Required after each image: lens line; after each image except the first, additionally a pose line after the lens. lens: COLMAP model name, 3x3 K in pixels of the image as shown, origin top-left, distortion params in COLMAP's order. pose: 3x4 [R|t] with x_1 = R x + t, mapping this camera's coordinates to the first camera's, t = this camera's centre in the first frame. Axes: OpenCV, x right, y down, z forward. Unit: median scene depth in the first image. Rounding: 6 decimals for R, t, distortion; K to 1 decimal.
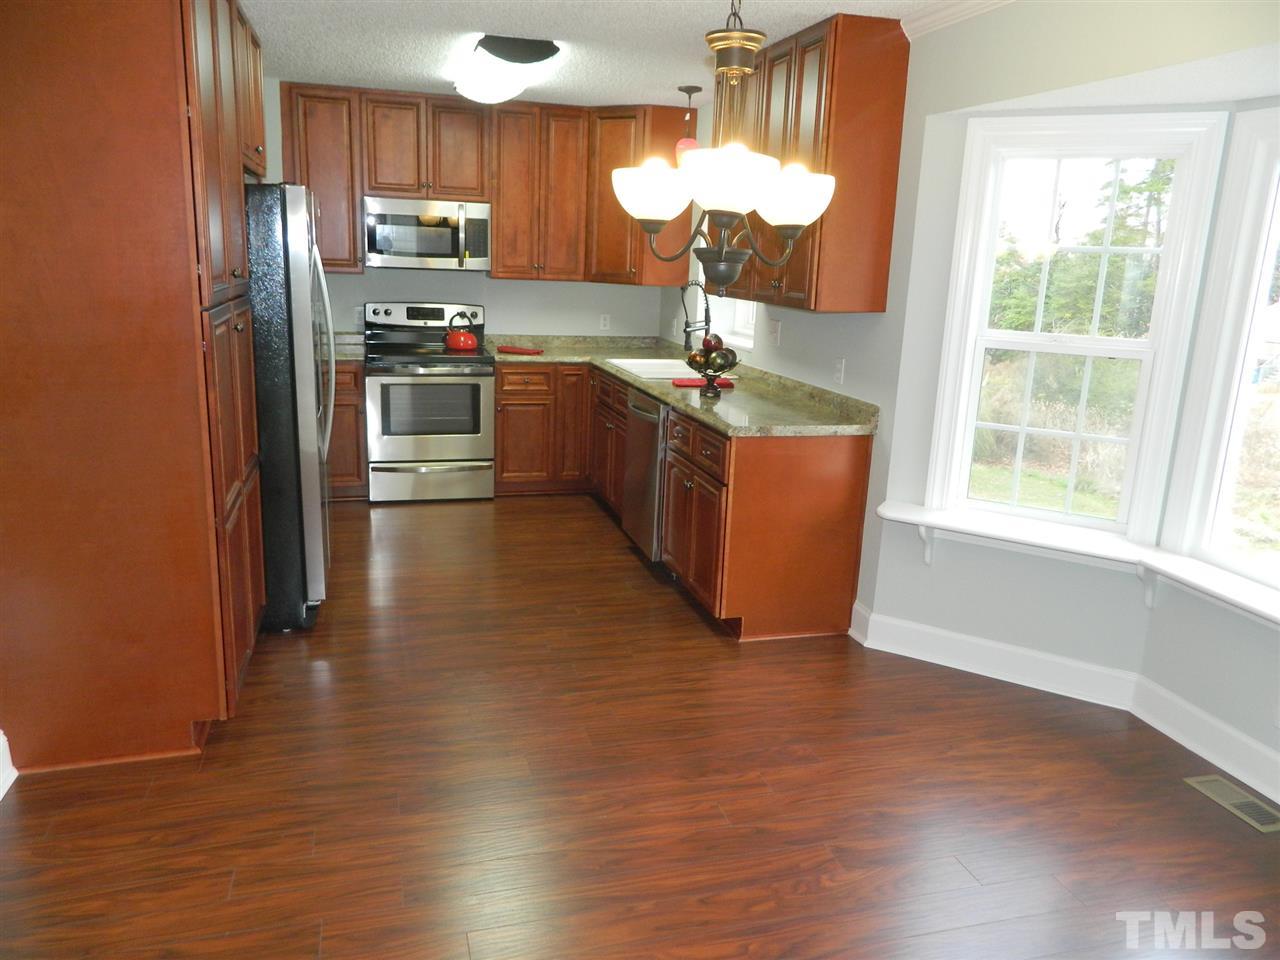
lens RADIAL K [[949.2, 0, 640.0], [0, 949.2, 480.0], [0, 0, 1]] dist [0.009458, -0.001665]
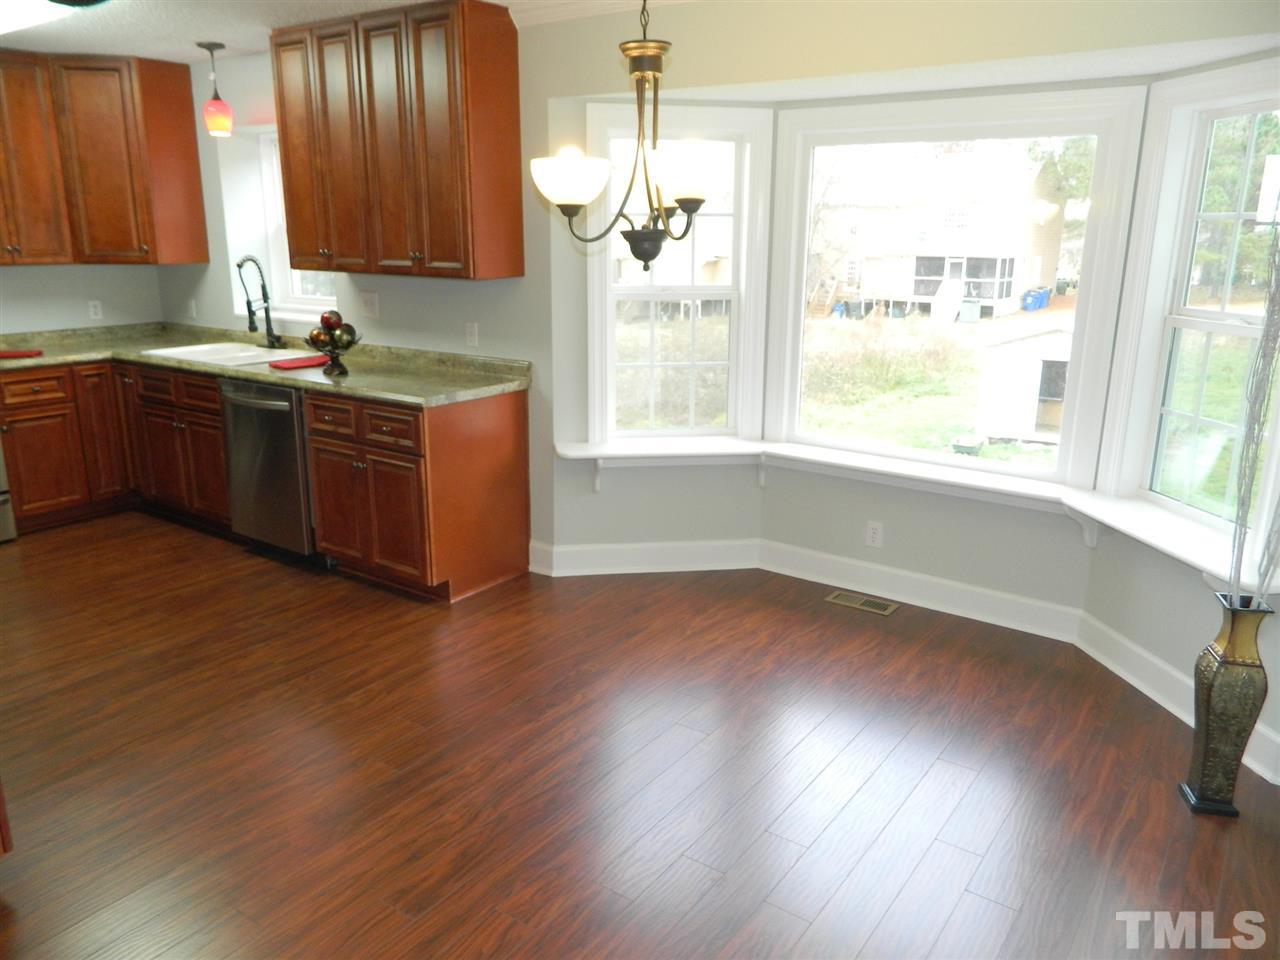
lens RADIAL K [[949.2, 0, 640.0], [0, 949.2, 480.0], [0, 0, 1]] dist [0.009458, -0.001665]
pose [[0.779795, -0.194981, 0.594897, -0.290716], [0.170440, 0.980488, 0.097946, -0.025420], [-0.602387, 0.025016, 0.797812, 0.038151]]
